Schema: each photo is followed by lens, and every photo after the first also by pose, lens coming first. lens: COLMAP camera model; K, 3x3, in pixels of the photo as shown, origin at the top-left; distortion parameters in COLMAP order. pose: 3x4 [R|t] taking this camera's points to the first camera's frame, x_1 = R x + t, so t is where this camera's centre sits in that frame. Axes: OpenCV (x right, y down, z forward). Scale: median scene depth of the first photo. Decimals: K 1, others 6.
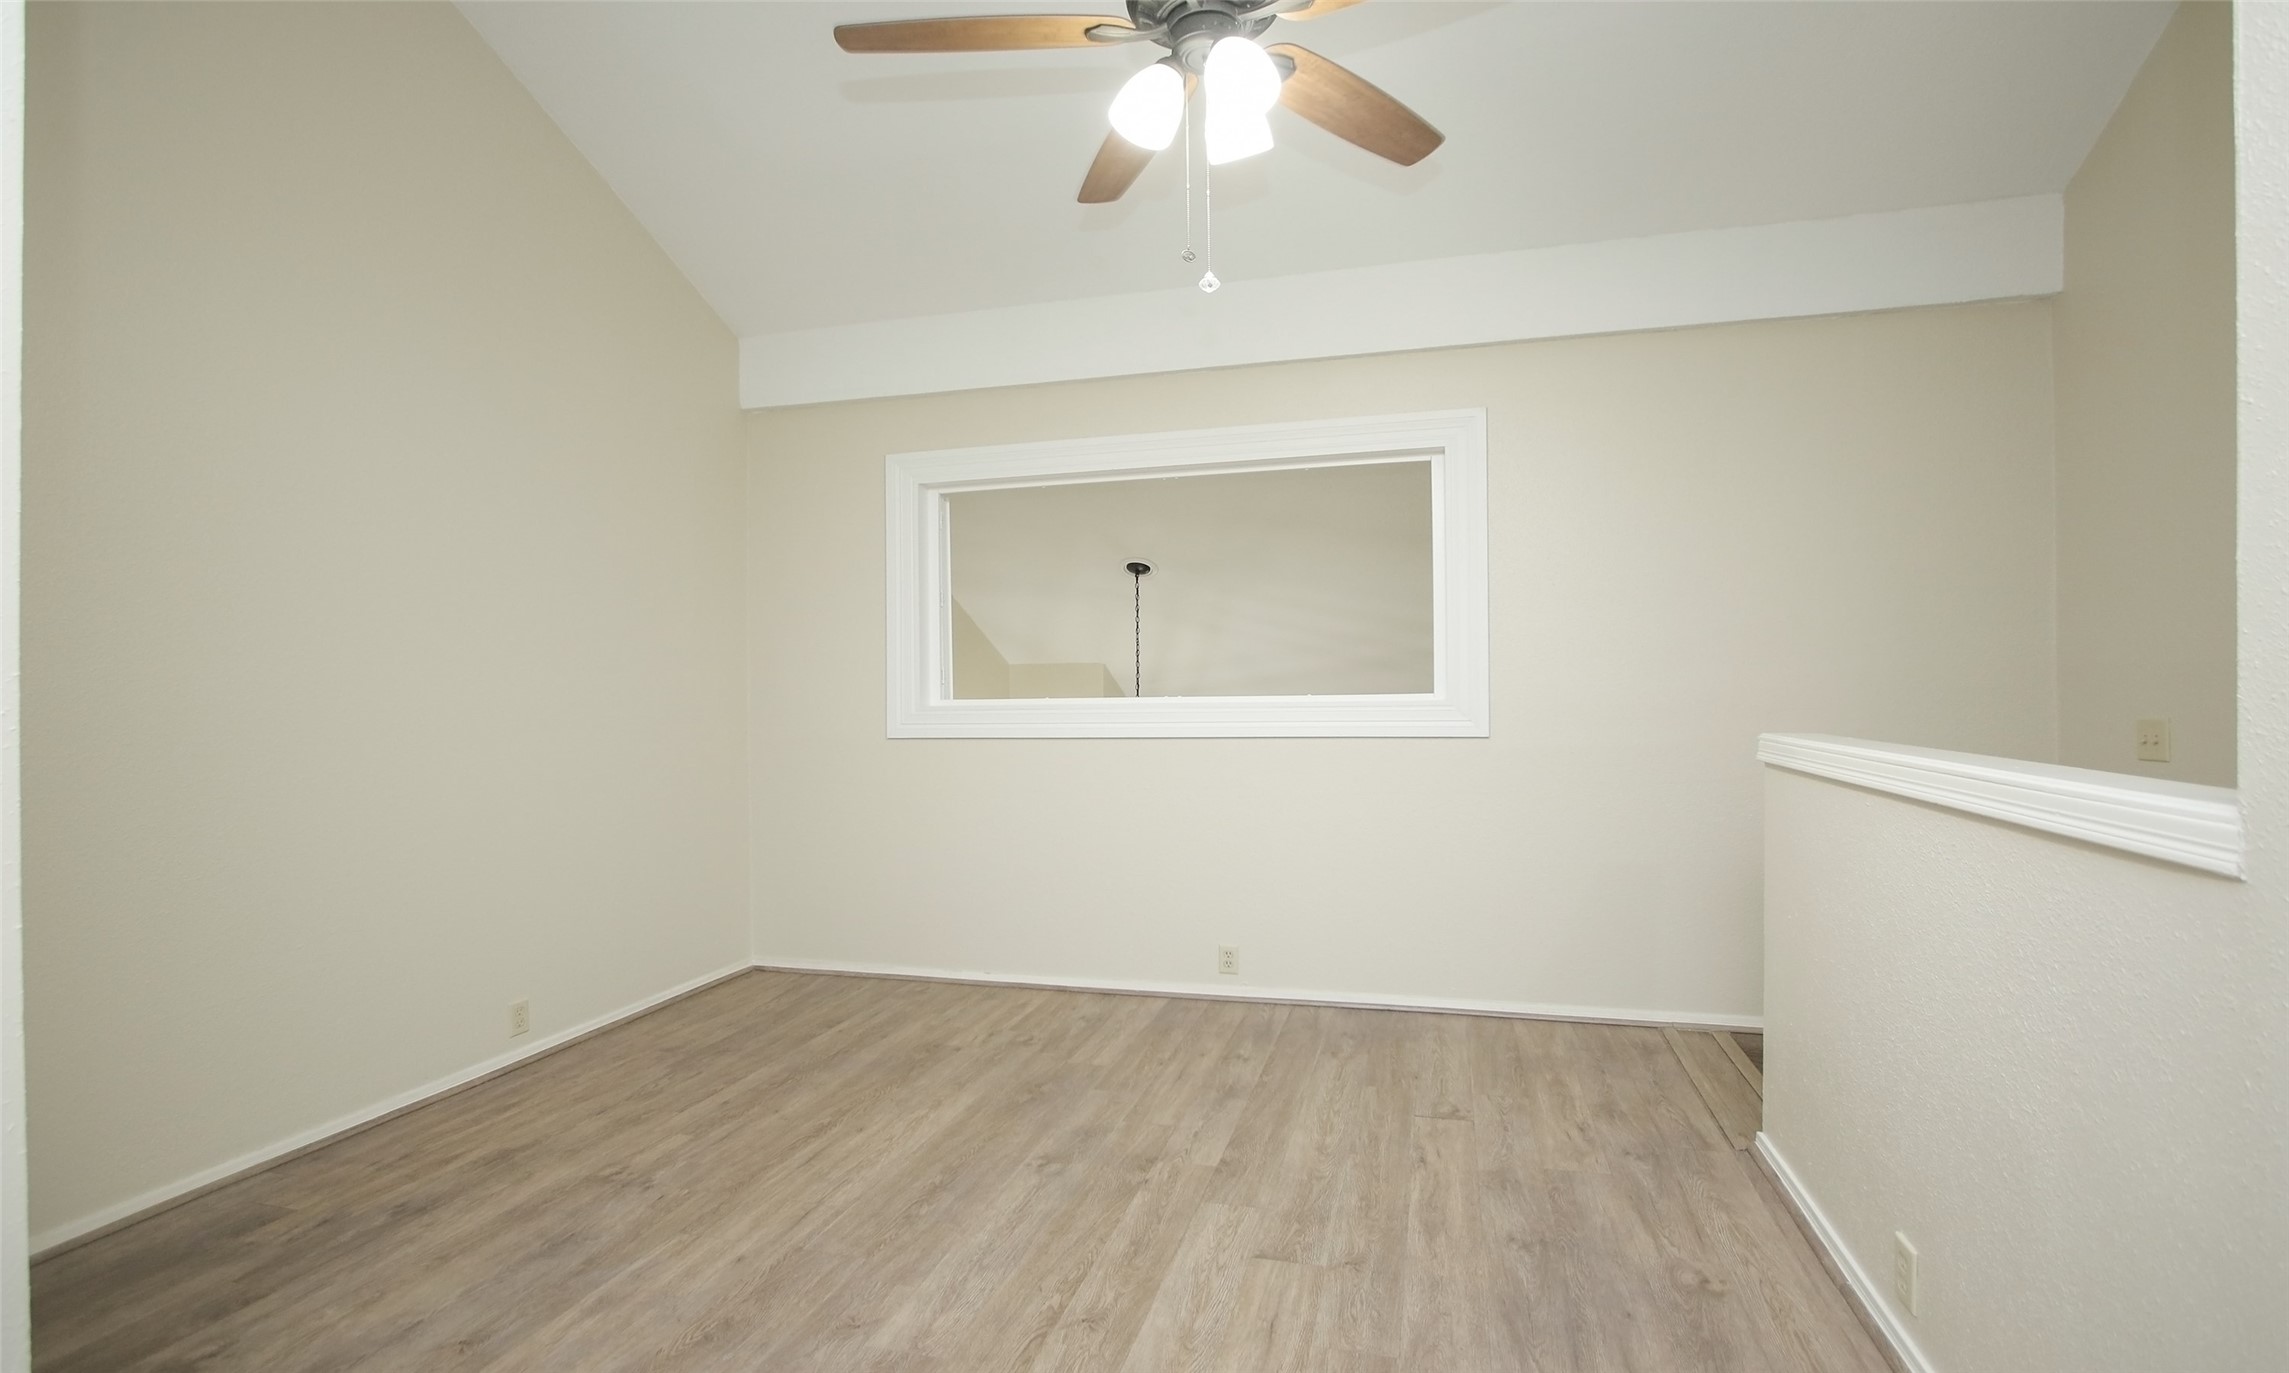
lens RADIAL K [[1056.5, 0, 1159.9], [0, 1056.5, 686.0], [0, 0, 1]] dist [-0.021182, 0.003317]
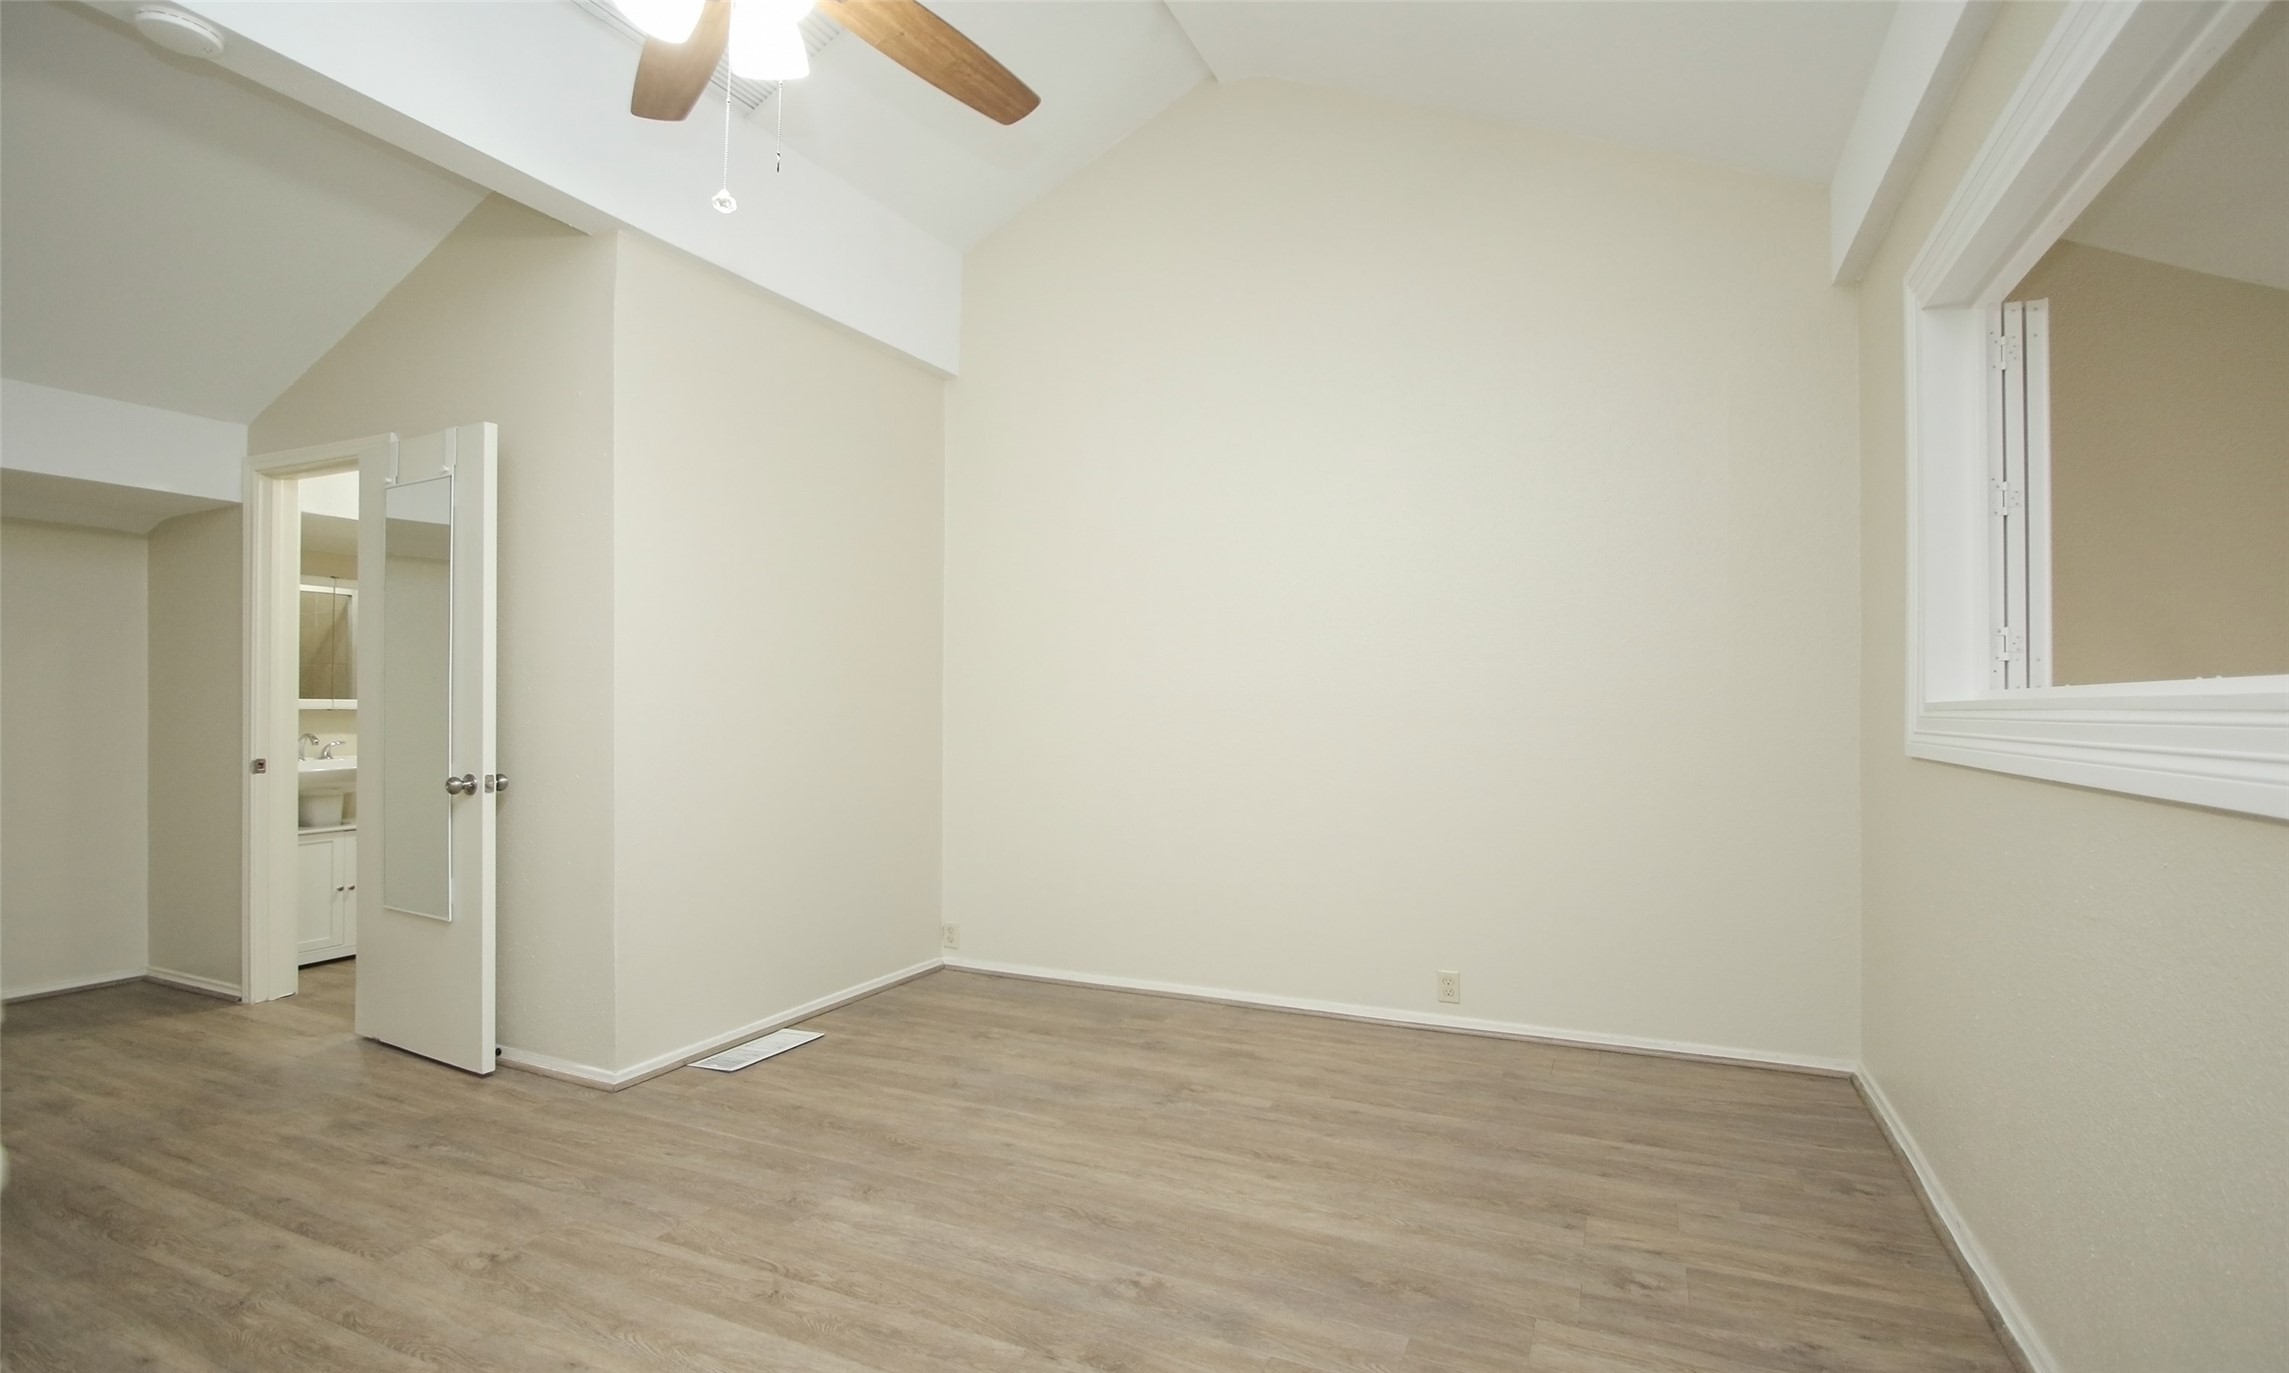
lens RADIAL K [[1056.5, 0, 1153.5], [0, 1056.5, 688.7], [0, 0, 1]] dist [-0.021182, 0.003317]
pose [[-0.160182, -0.006368, -0.987067, 0.664735], [0.005952, 0.999955, -0.007417, 0.023267], [0.987070, -0.007063, -0.160137, 1.161234]]
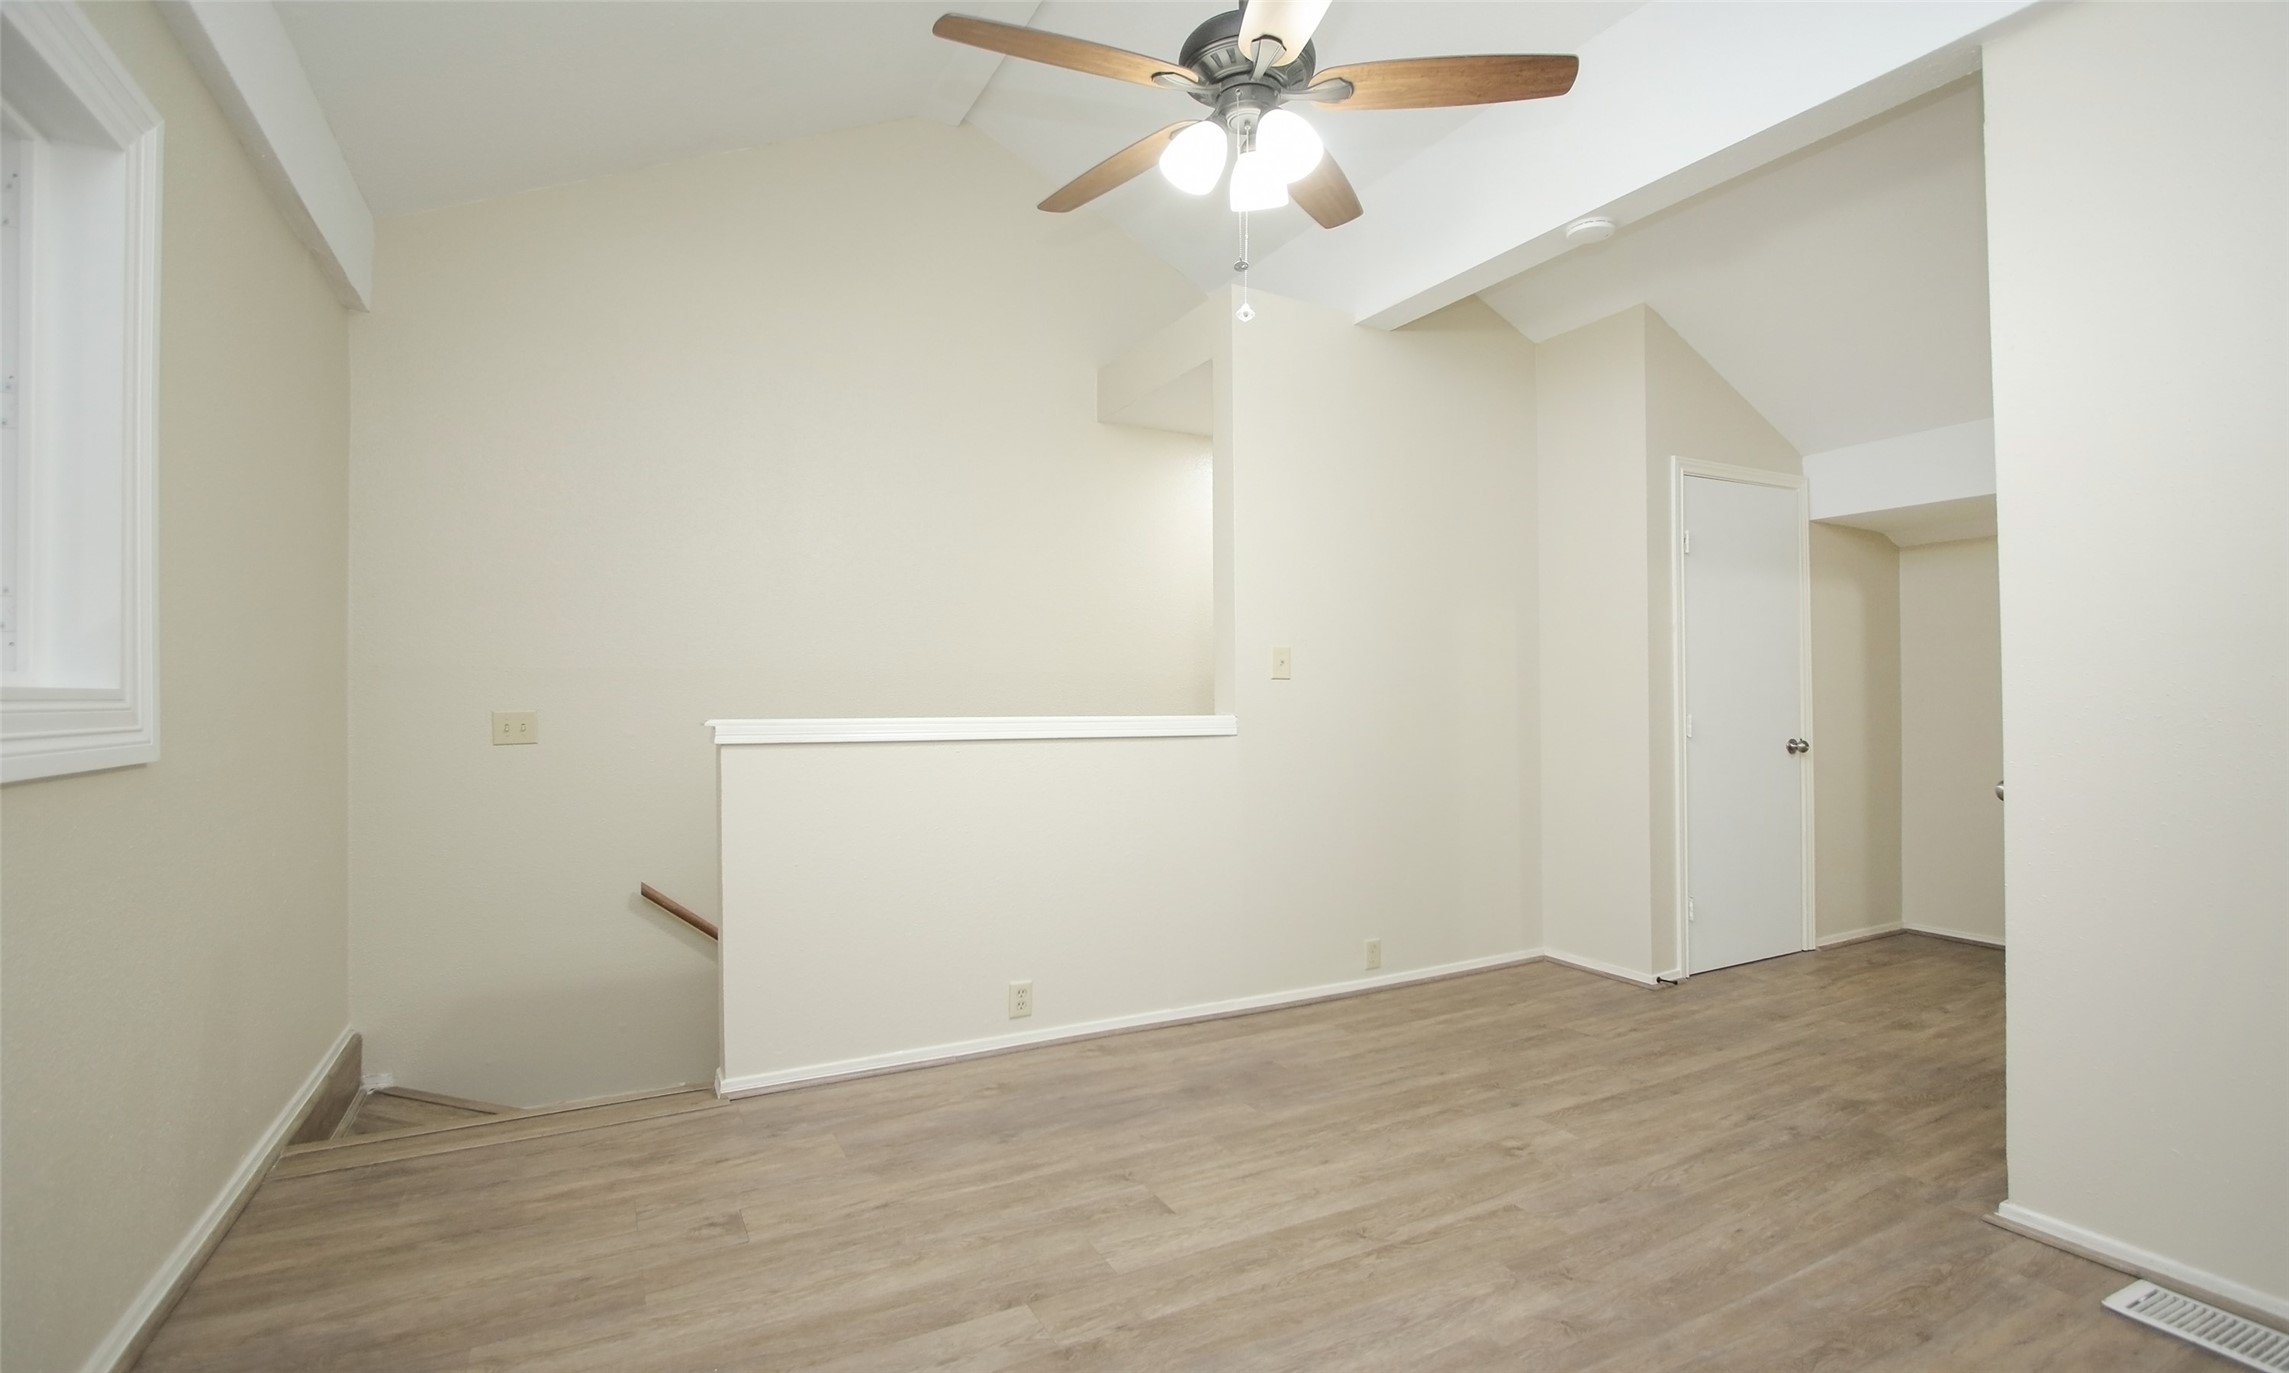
lens RADIAL K [[1056.5, 0, 1149.6], [0, 1056.5, 690.7], [0, 0, 1]] dist [-0.021182, 0.003317]
pose [[-0.679188, 0.017242, 0.733762, -0.559553], [0.006181, 0.999823, -0.017773, 0.039282], [-0.733938, -0.007536, -0.679175, 1.455958]]
